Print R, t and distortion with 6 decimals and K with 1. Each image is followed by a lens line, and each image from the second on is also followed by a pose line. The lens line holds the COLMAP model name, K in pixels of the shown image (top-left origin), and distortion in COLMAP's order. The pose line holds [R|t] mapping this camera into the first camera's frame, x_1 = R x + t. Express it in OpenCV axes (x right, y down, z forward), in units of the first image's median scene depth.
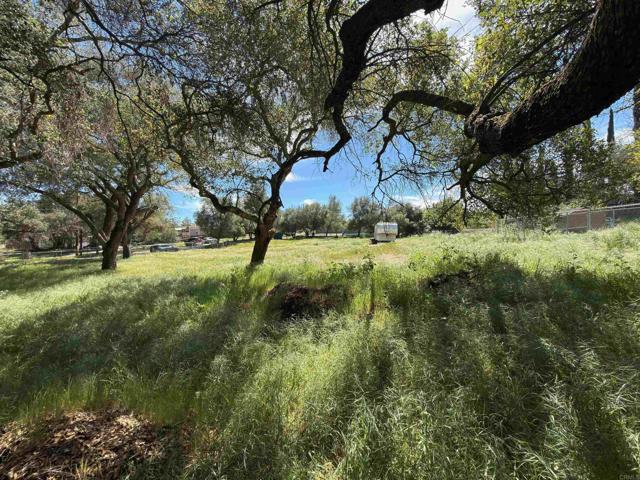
lens RADIAL K [[261.5, 0, 323.5], [0, 261.5, 241.5], [0, 0, 1]] dist [0.004860, 0.001931]
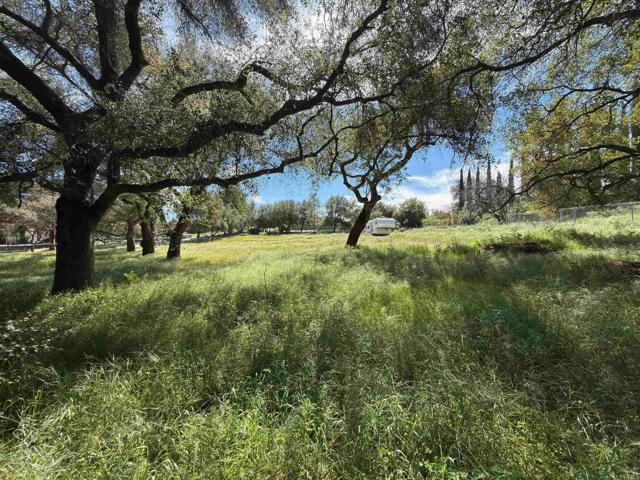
lens RADIAL K [[261.5, 0, 321.3], [0, 261.5, 239.6], [0, 0, 1]] dist [0.004860, 0.001931]
pose [[0.981208, -0.000136, 0.192954, -0.608915], [0.000200, 1.000000, -0.000312, 0.053607], [-0.192954, 0.000345, 0.981208, -0.163442]]
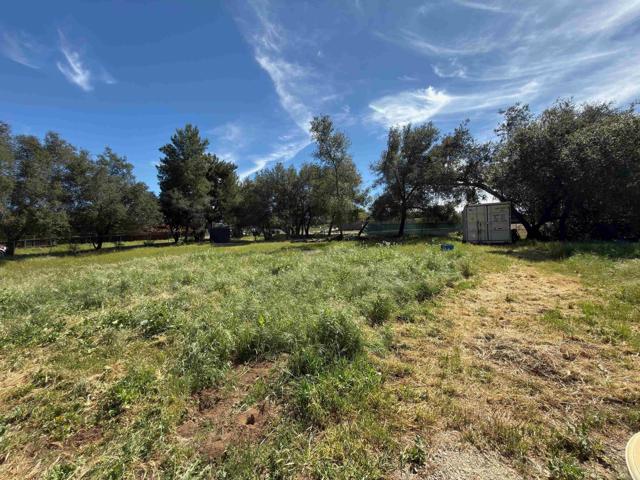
lens RADIAL K [[261.5, 0, 318.1], [0, 261.5, 243.8], [0, 0, 1]] dist [0.004860, 0.001931]
pose [[0.981377, 0.001085, -0.192088, 0.447181], [0.001398, 0.999917, 0.012794, -0.058317], [0.192086, -0.012825, 0.981294, 2.999224]]
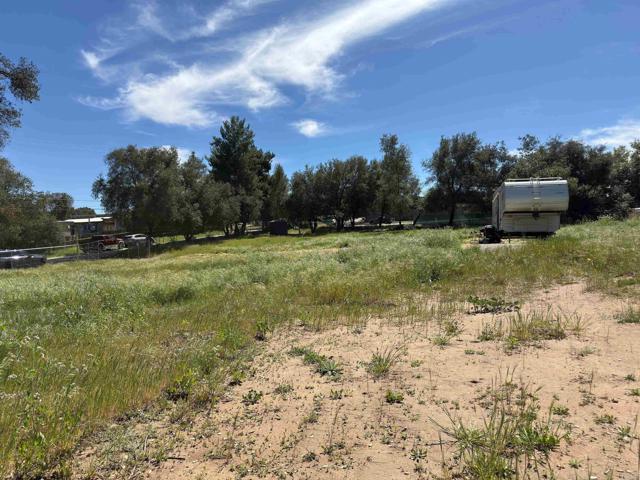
lens RADIAL K [[461.6, 0, 319.4], [0, 461.6, 252.0], [0, 0, 1]] dist [0.067500, -0.078047]
pose [[0.989169, -0.016638, -0.145836, 0.128720], [0.020841, 0.999409, 0.027338, 0.003057], [0.145295, -0.030081, 0.988931, 0.858935]]
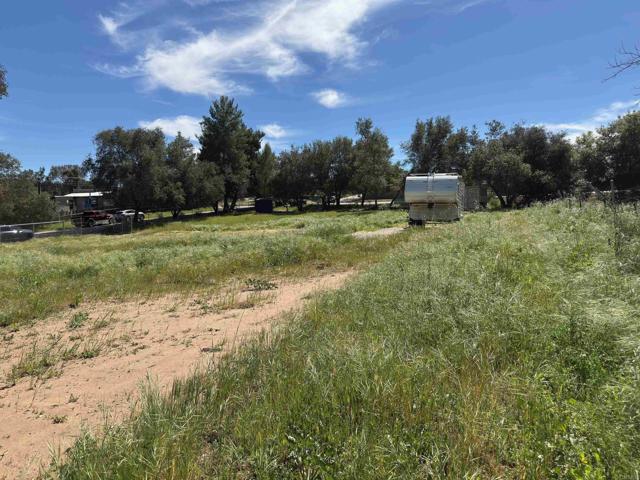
lens RADIAL K [[461.6, 0, 327.1], [0, 461.6, 255.8], [0, 0, 1]] dist [0.067500, -0.078047]
pose [[0.985500, 0.009194, -0.169427, 0.517516], [0.006615, 0.995690, 0.092508, -0.038852], [0.169547, -0.092287, 0.981192, 0.674585]]
